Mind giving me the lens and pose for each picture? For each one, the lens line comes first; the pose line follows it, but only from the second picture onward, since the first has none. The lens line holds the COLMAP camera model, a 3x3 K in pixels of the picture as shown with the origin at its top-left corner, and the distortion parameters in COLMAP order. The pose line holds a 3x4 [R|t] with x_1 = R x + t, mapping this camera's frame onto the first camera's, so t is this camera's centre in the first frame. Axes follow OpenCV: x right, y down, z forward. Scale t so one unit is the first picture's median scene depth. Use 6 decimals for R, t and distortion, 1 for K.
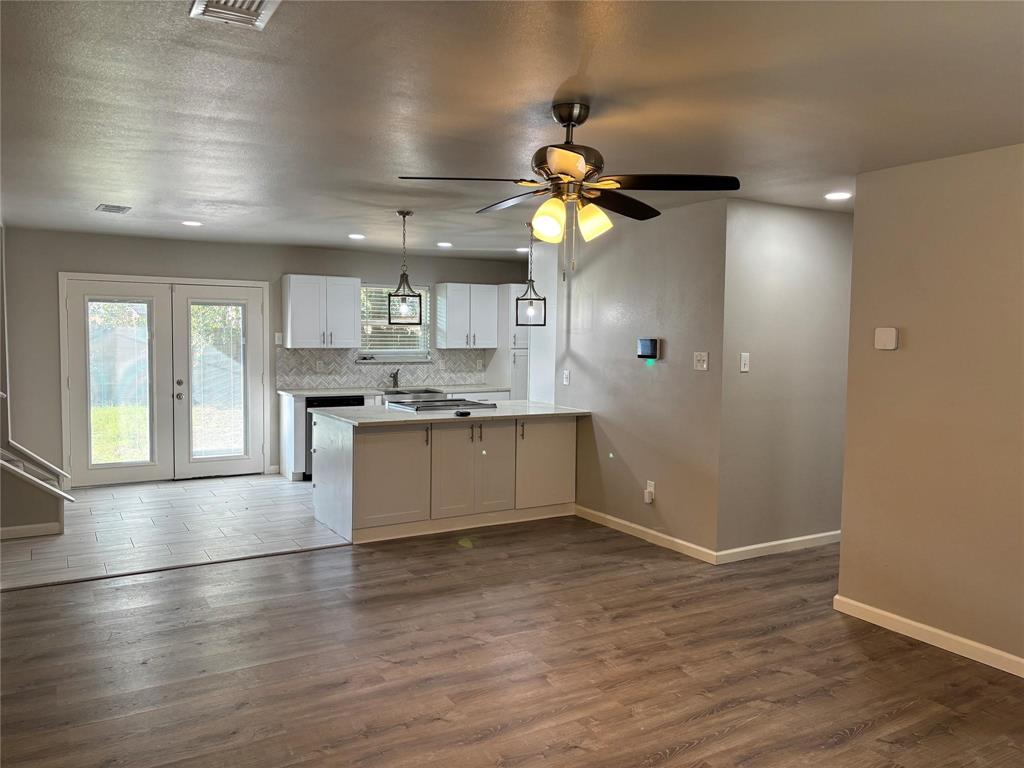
lens RADIAL K [[777.7, 0, 508.7], [0, 777.7, 378.7], [0, 0, 1]] dist [0.042180, -0.014367]
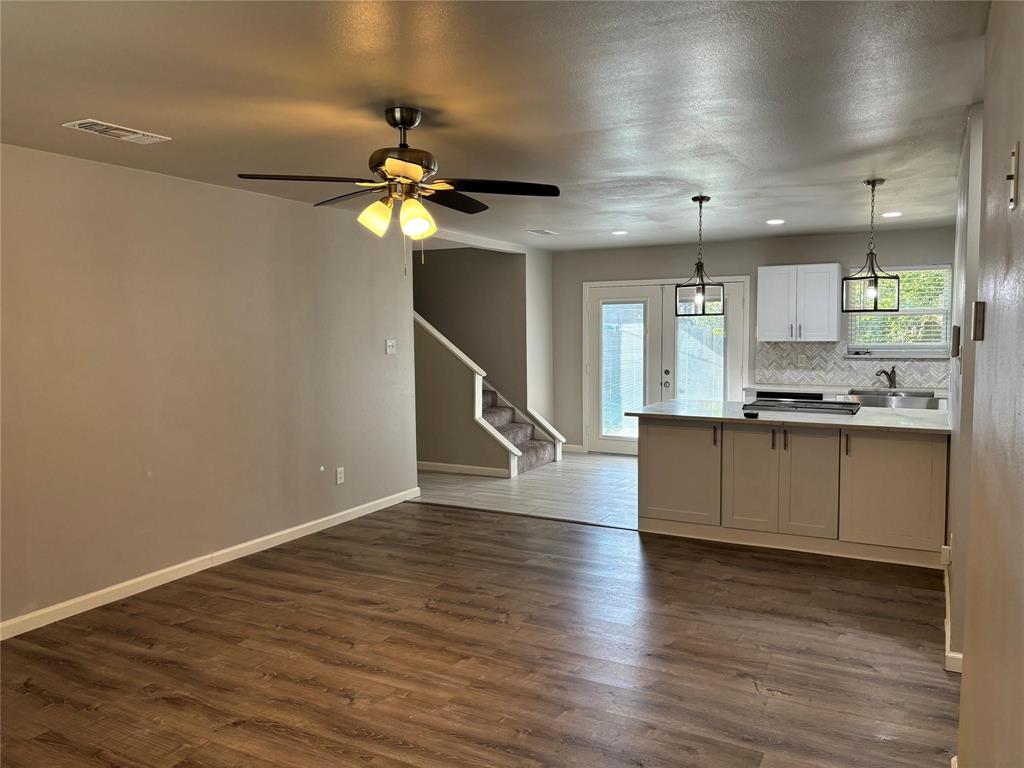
lens RADIAL K [[777.7, 0, 507.9], [0, 777.7, 386.6], [0, 0, 1]] dist [0.042180, -0.014367]
pose [[0.515335, 0.049164, -0.855578, 0.567218], [-0.034923, 0.998729, 0.036355, -0.010075], [0.856277, 0.011144, 0.516396, 0.307373]]
